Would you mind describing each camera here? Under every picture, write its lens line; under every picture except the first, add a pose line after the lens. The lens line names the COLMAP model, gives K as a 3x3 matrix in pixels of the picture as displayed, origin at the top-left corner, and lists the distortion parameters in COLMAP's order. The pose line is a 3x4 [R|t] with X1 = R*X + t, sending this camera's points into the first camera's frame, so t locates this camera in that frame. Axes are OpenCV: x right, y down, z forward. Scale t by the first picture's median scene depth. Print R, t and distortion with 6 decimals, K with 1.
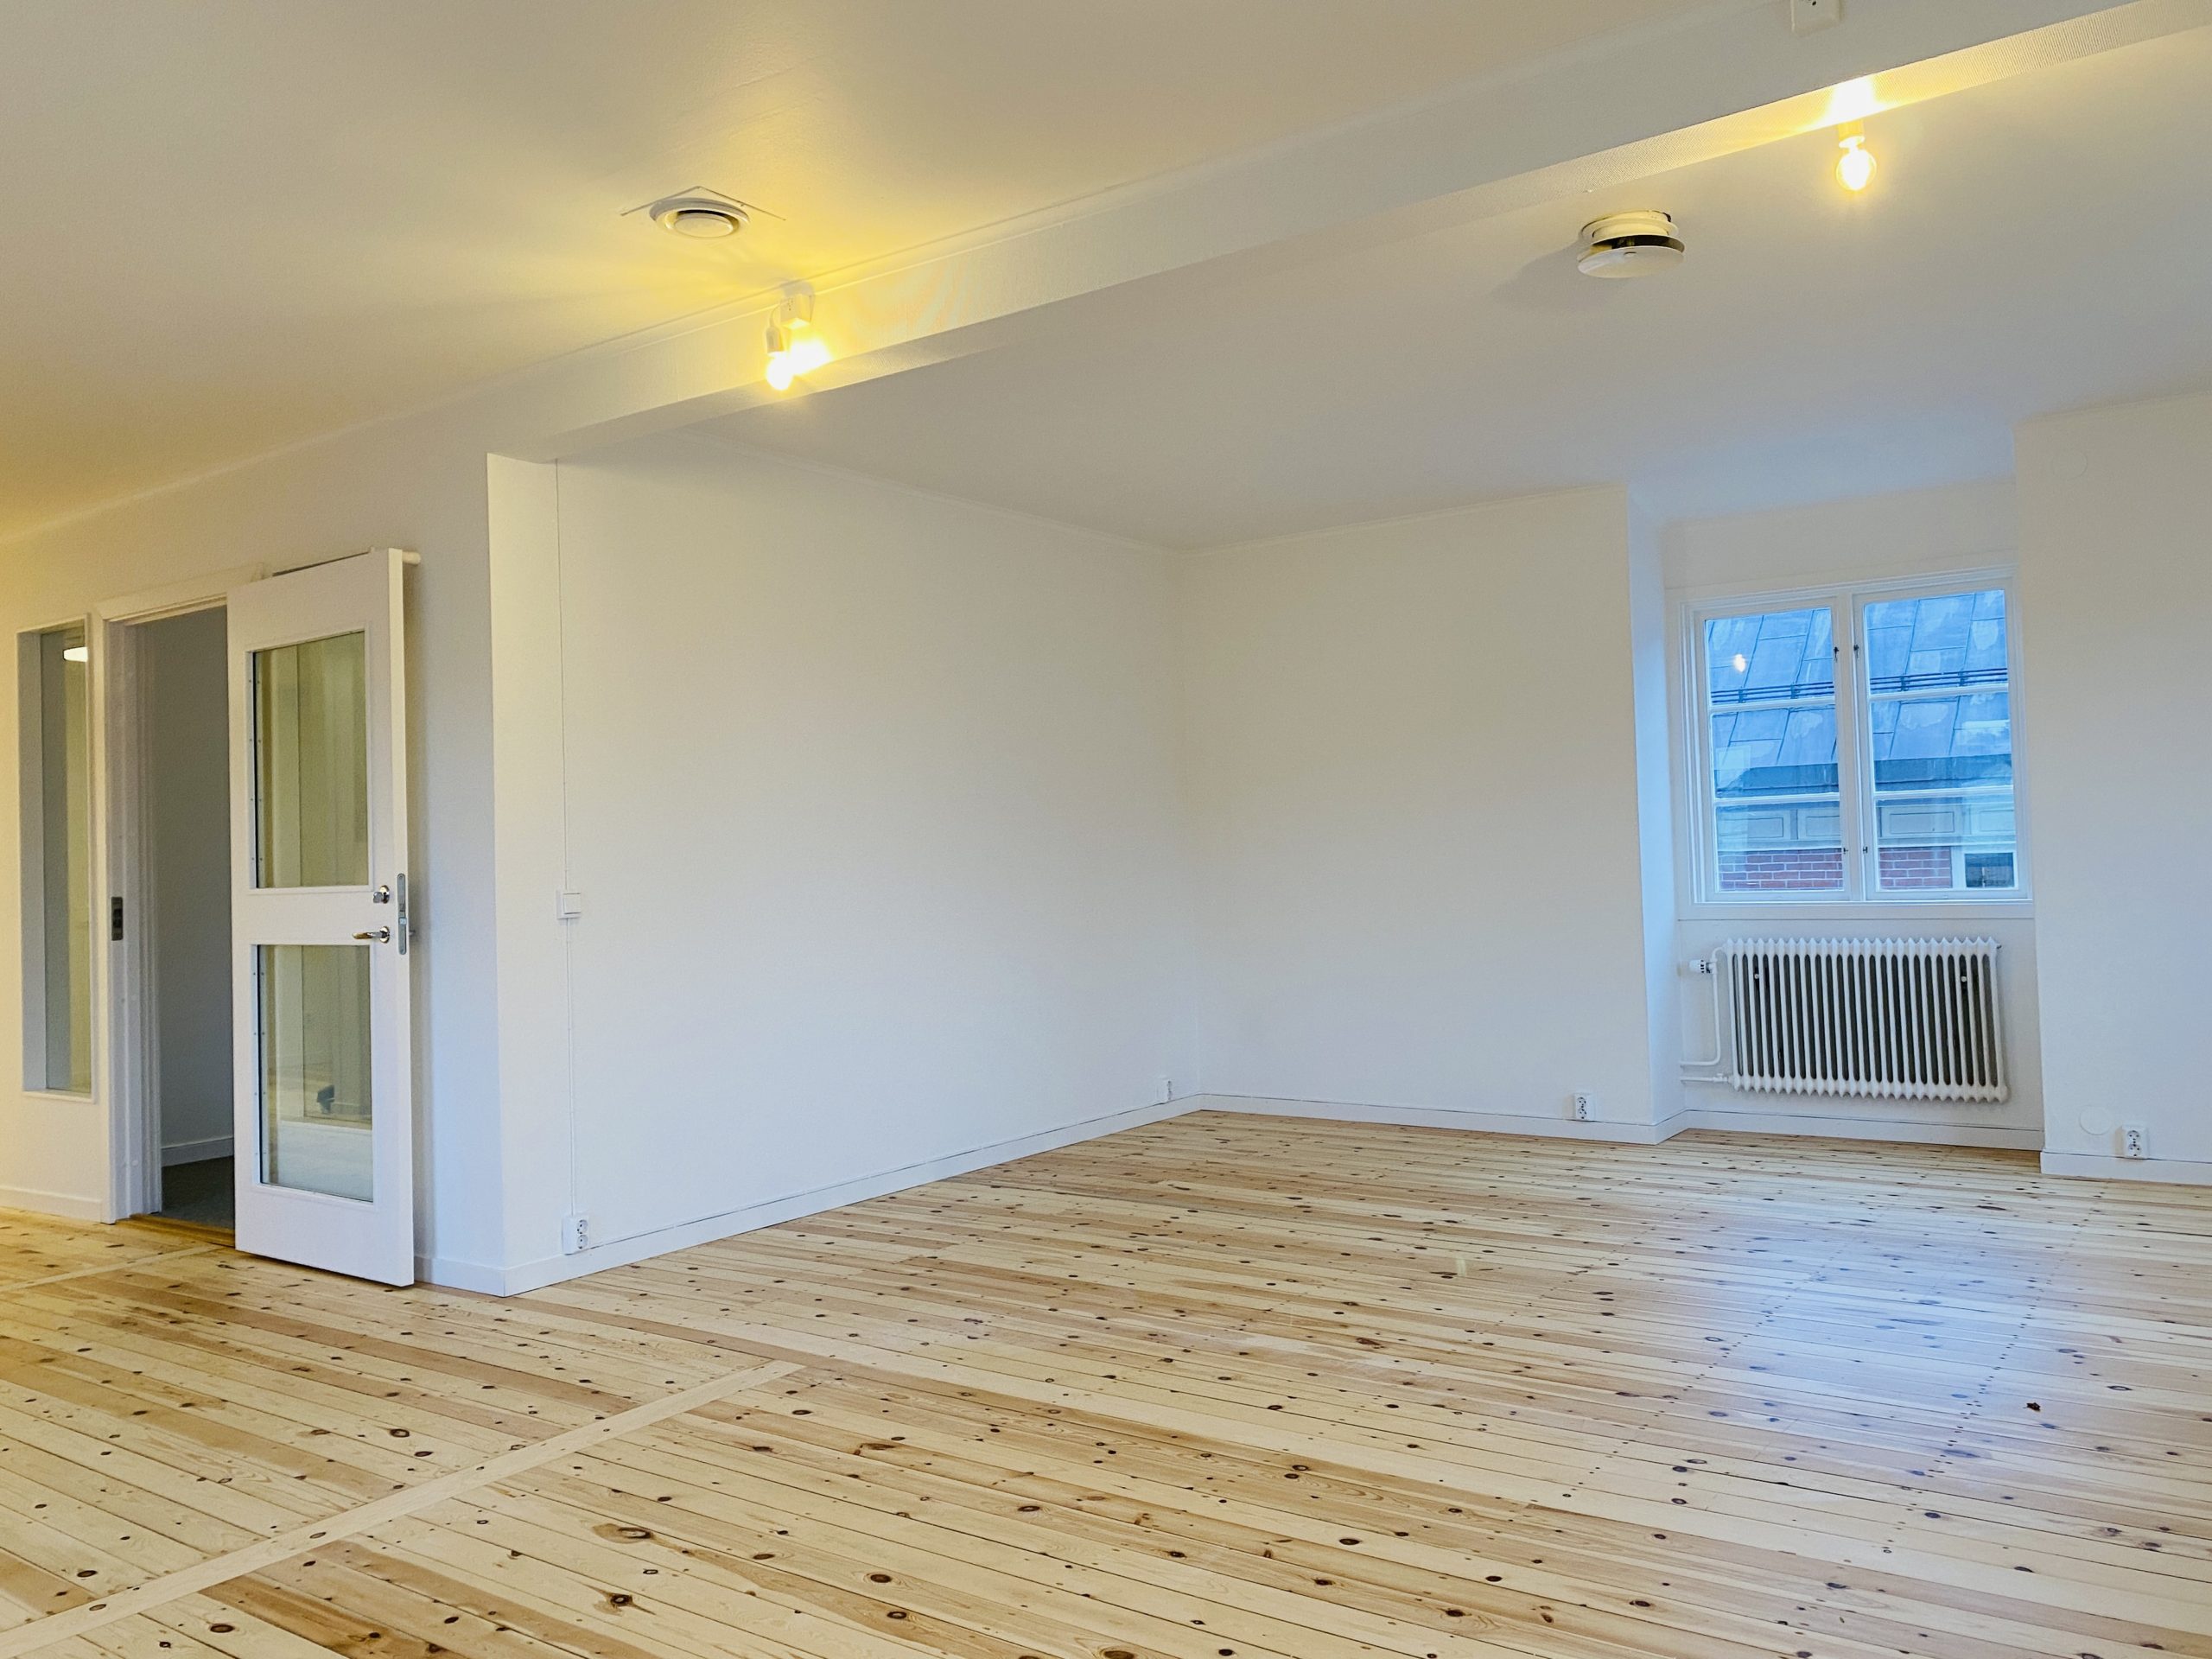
lens RADIAL K [[1686.9, 0, 1105.4], [0, 1686.9, 821.0], [0, 0, 1]] dist [-0.004462, -0.002844]
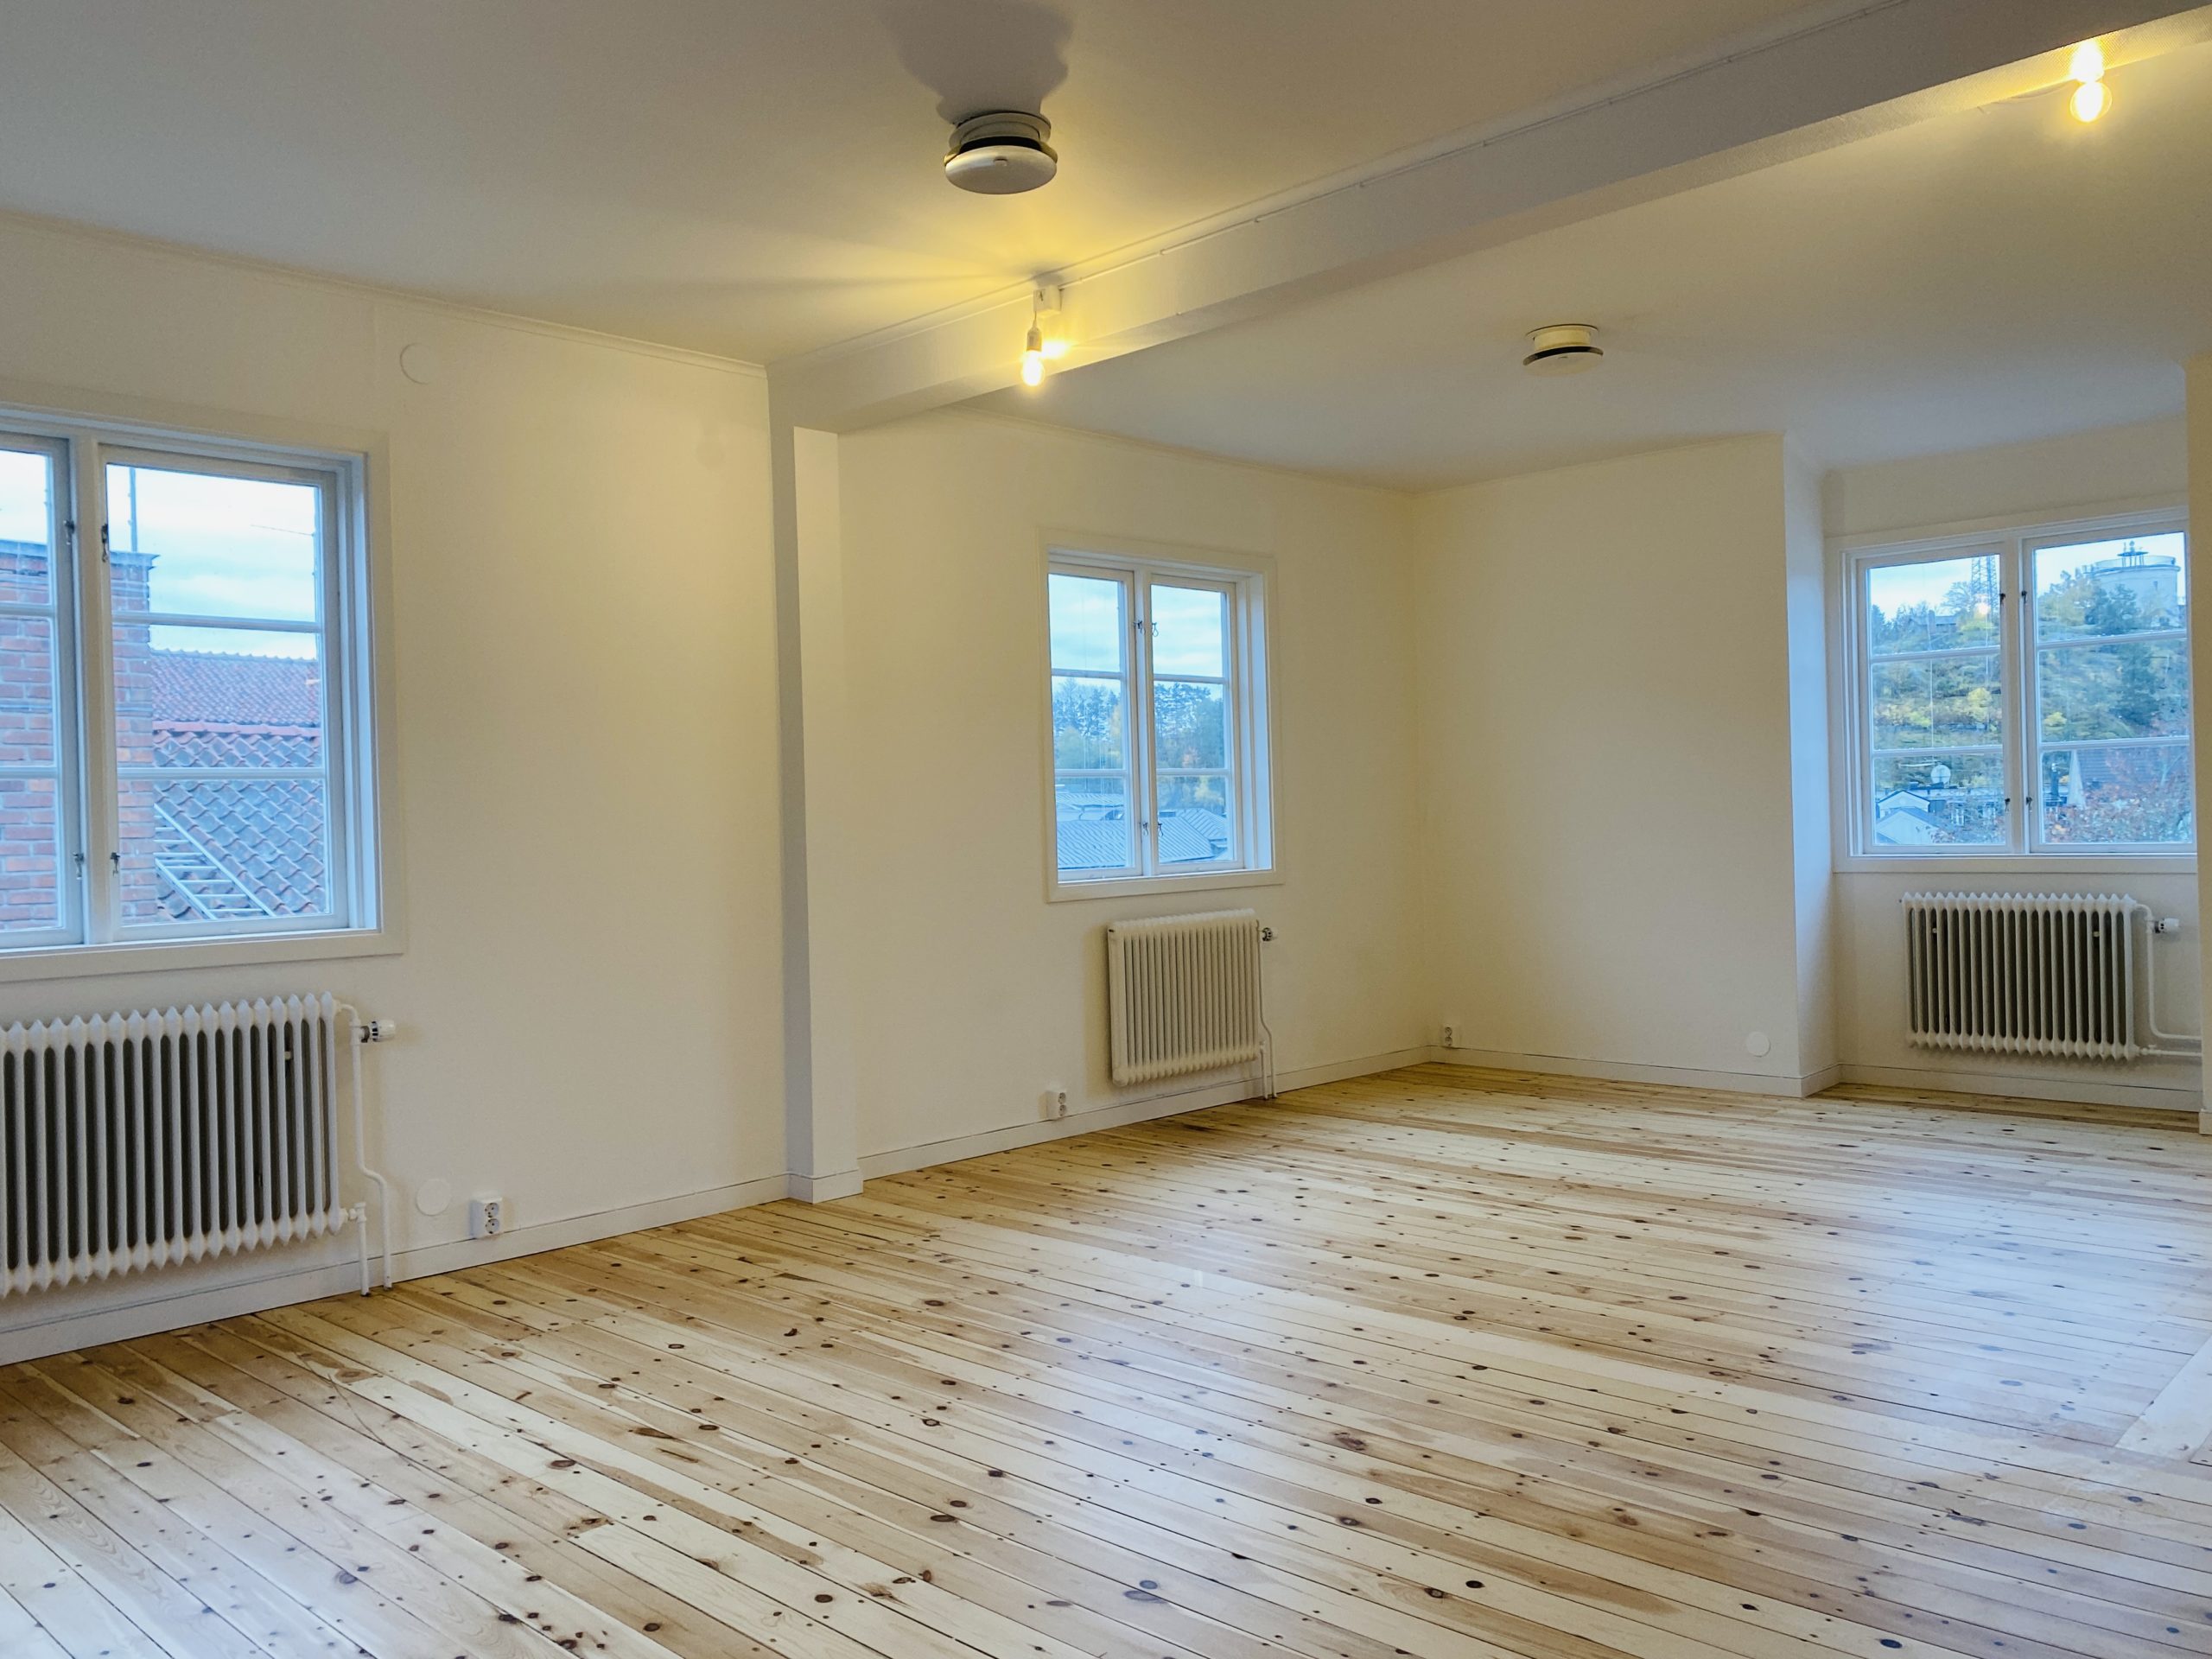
lens RADIAL K [[1686.9, 0, 1106.0], [0, 1686.9, 824.4], [0, 0, 1]] dist [-0.004462, -0.002844]
pose [[-0.989332, 0.059128, 0.133141, 0.170673], [0.056352, 0.998110, -0.024529, 0.047386], [-0.134340, -0.016765, -0.990794, 2.054004]]
